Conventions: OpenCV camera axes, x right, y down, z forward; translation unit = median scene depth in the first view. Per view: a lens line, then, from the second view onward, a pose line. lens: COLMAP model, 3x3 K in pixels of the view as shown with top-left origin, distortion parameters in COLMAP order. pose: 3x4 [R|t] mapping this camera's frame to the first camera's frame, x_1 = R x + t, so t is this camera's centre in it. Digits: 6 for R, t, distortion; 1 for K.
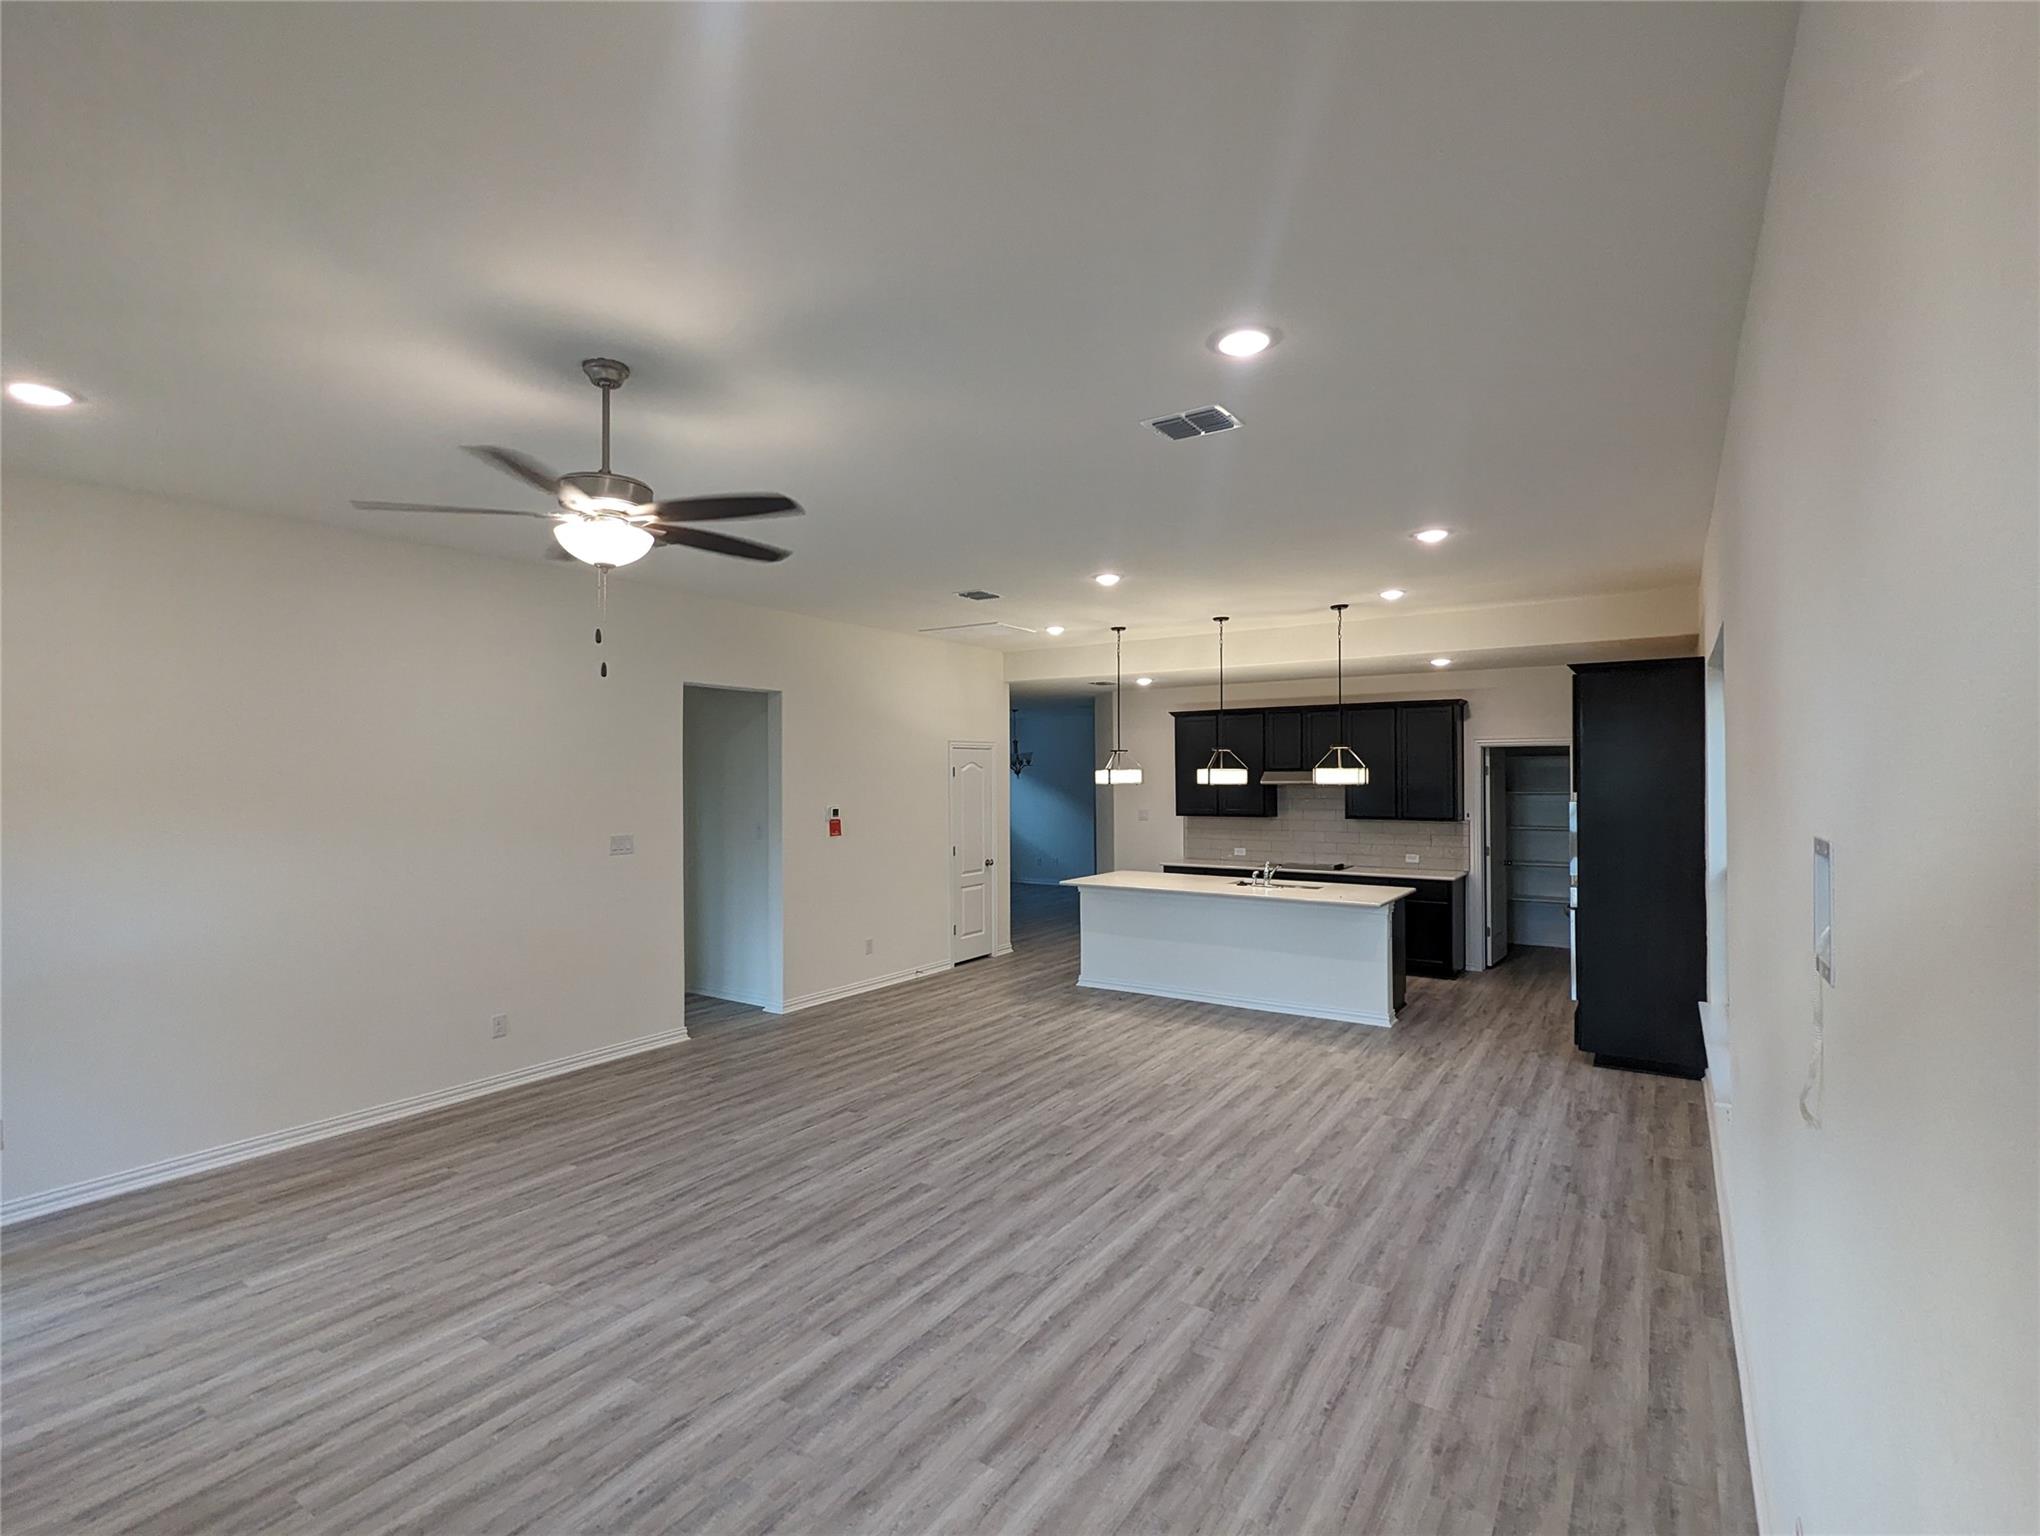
lens RADIAL K [[962.0, 0, 1020.0], [0, 962.0, 772.8], [0, 0, 1]] dist [0.000088, 0.000013]
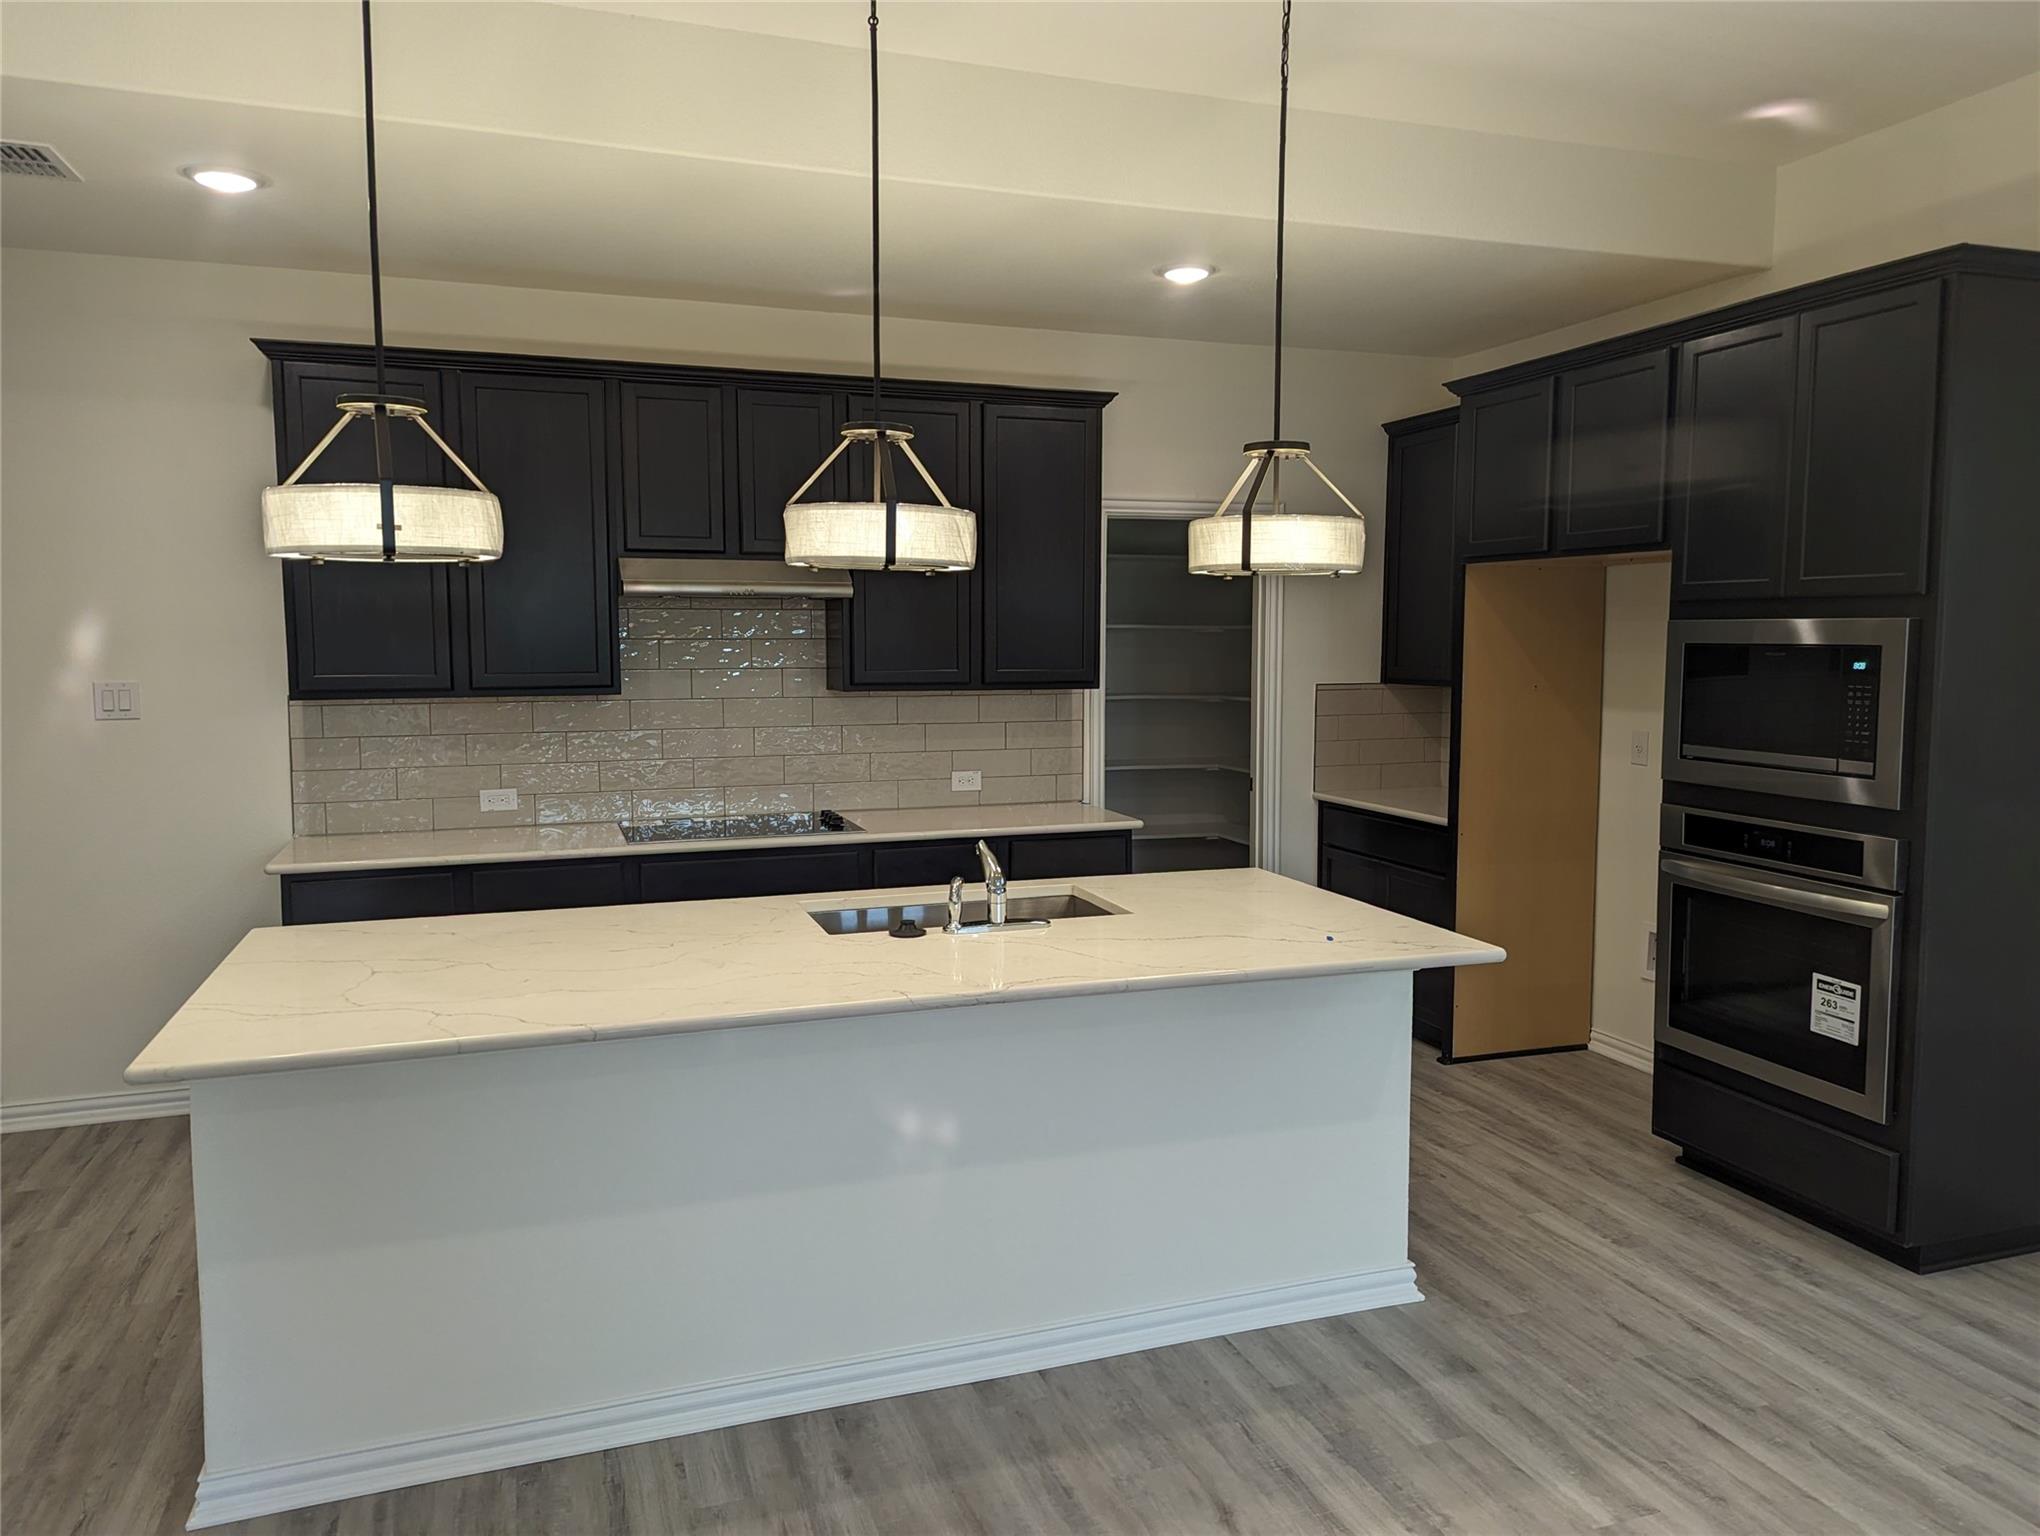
lens RADIAL K [[1409.3, 0, 1016.8], [0, 1409.3, 766.5], [0, 0, 1]] dist [0.045993, -0.017210]
pose [[0.589689, -0.075435, 0.804100, -0.092322], [-0.008233, 0.995015, 0.099383, 0.030692], [-0.807588, -0.065226, 0.586128, 0.878200]]
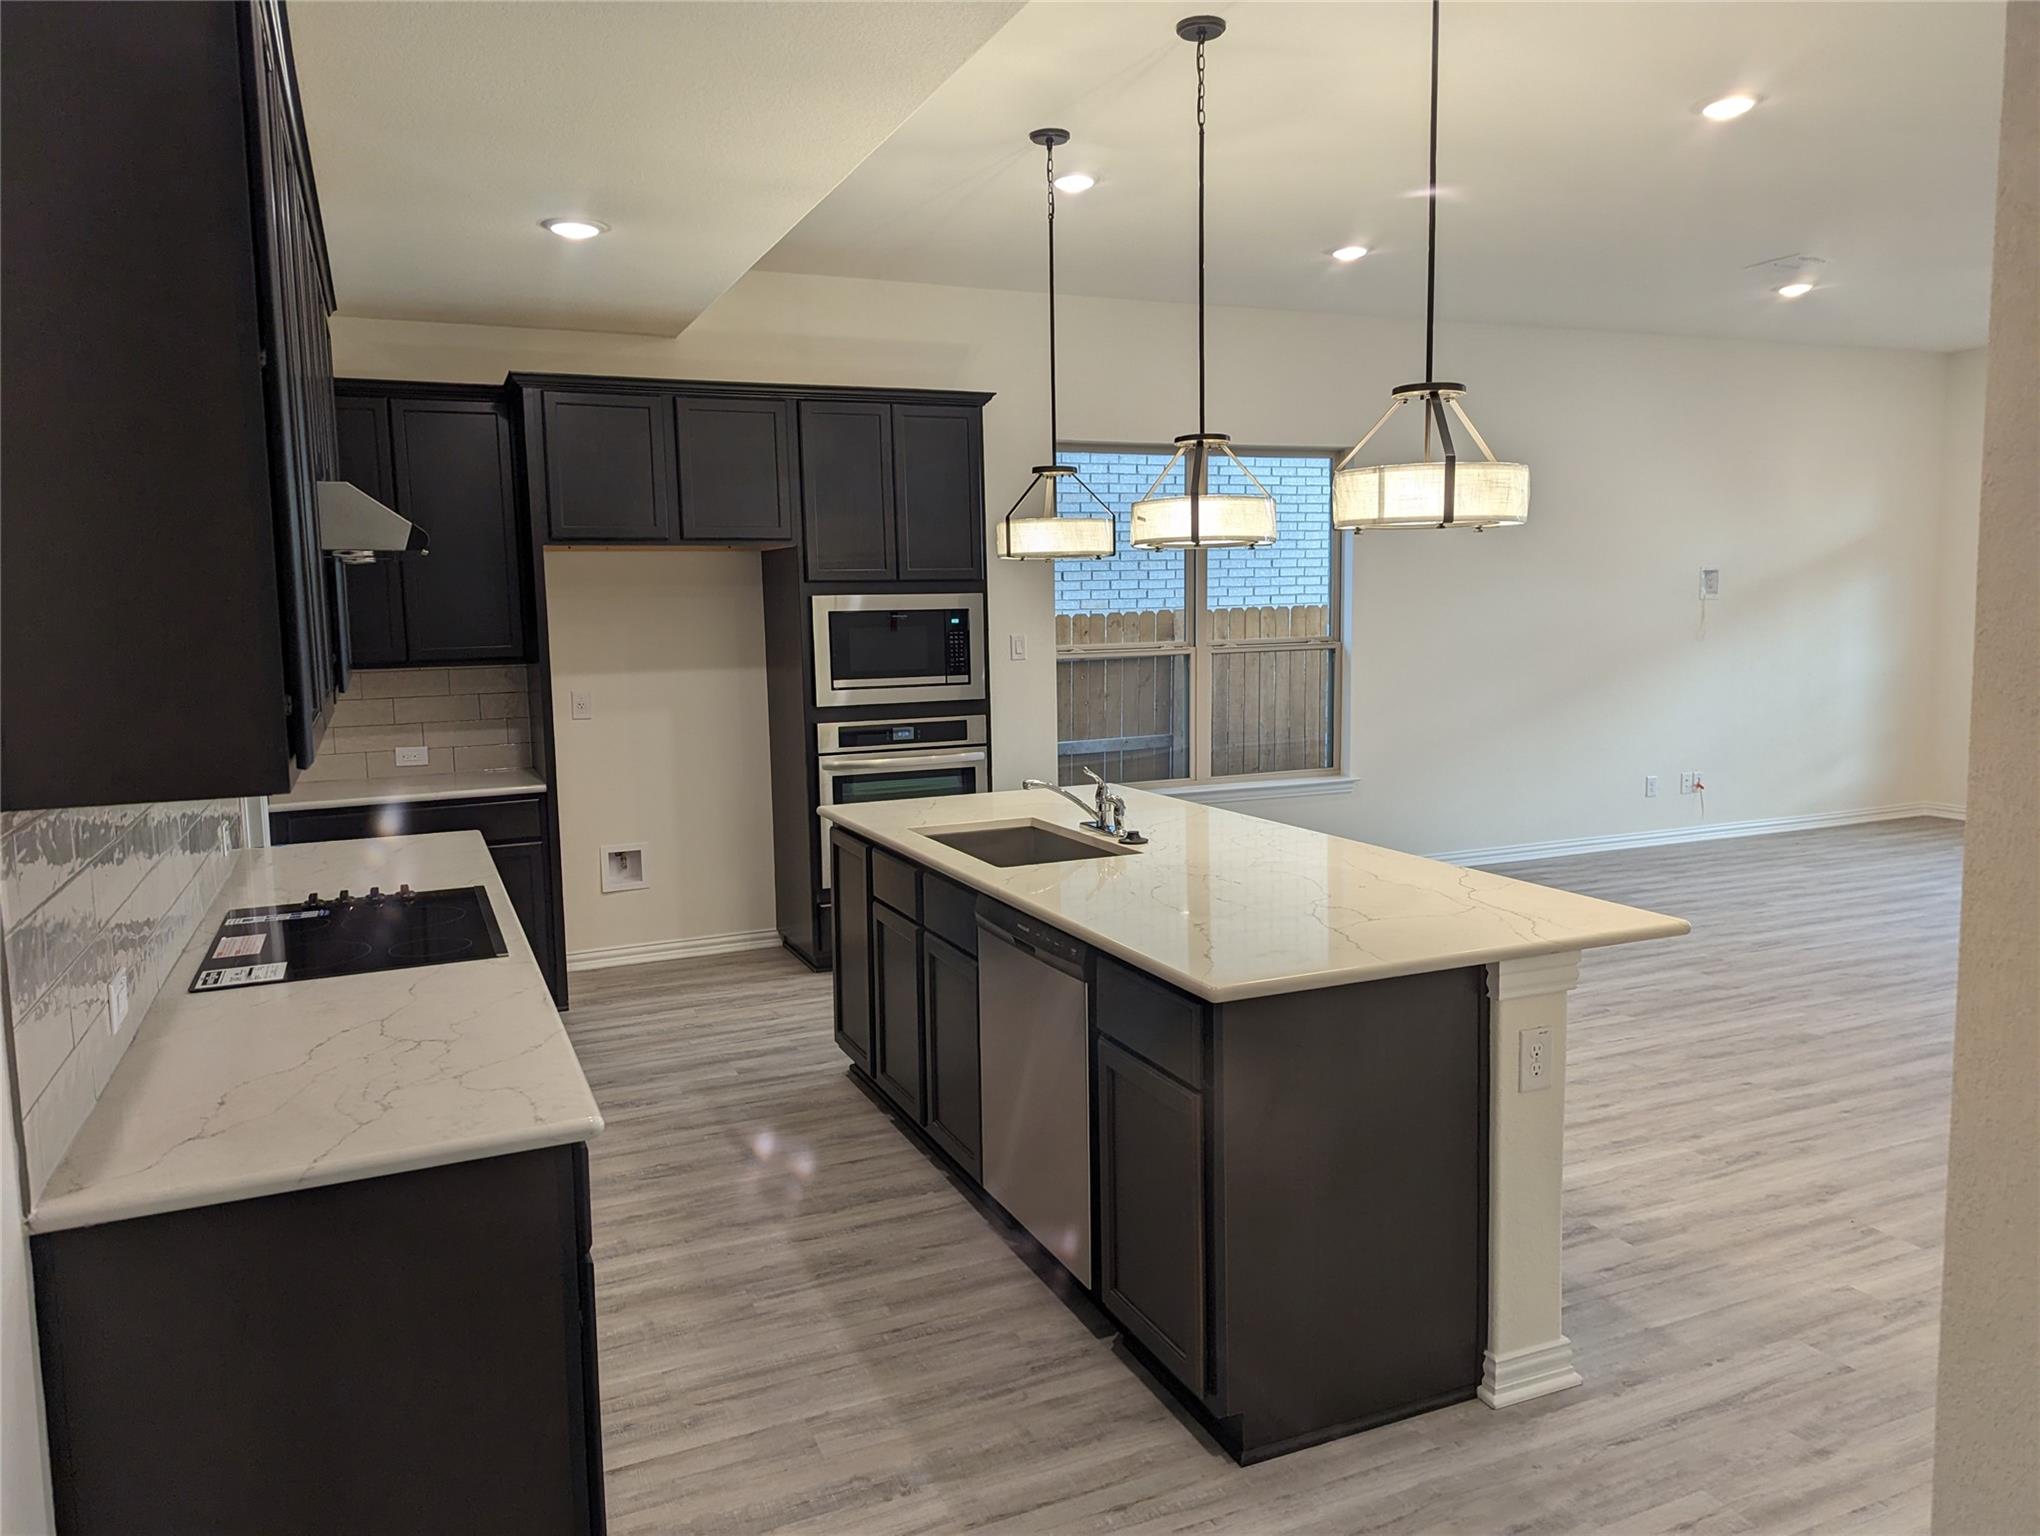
lens RADIAL K [[1409.3, 0, 1018.8], [0, 1409.3, 770.4], [0, 0, 1]] dist [0.045993, -0.017210]
pose [[-0.838493, -0.047468, 0.542841, -0.011206], [0.017428, 0.993353, 0.113781, 0.036973], [-0.544634, 0.104865, -0.832092, 1.714513]]
